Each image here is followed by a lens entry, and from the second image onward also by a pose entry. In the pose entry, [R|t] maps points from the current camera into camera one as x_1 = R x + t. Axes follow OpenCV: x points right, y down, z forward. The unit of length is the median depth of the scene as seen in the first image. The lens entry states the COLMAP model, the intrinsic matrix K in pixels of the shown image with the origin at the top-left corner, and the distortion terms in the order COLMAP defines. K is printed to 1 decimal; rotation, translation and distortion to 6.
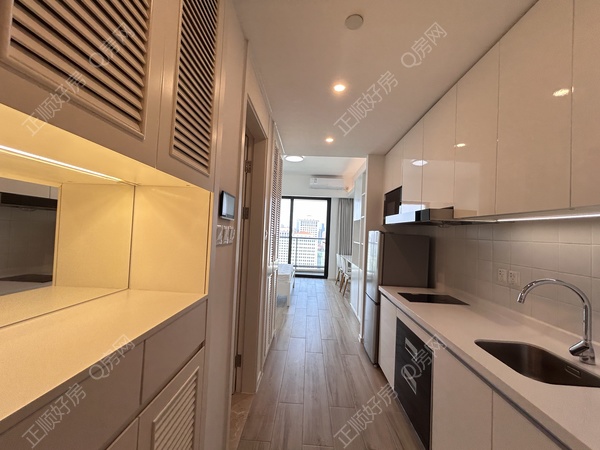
lens RADIAL K [[244.3, 0, 304.0], [0, 244.3, 224.8], [0, 0, 1]] dist [-0.000613, 0.000405]
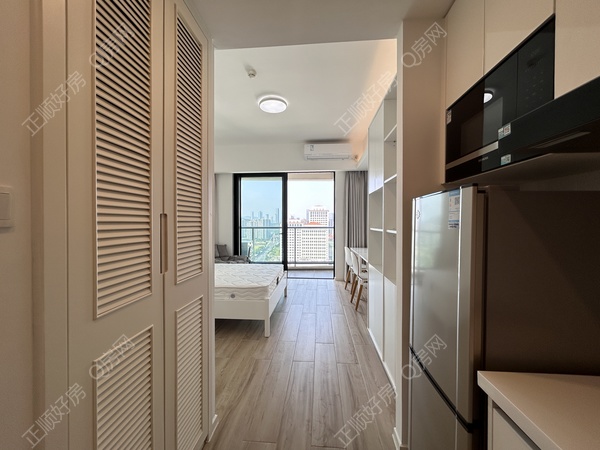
lens RADIAL K [[244.3, 0, 305.7], [0, 244.3, 229.8], [0, 0, 1]] dist [-0.000613, 0.000405]
pose [[0.998136, -0.046431, -0.039596, 0.125959], [0.048659, 0.997171, 0.057296, 0.060383], [0.036824, -0.059116, 0.997572, 0.734000]]
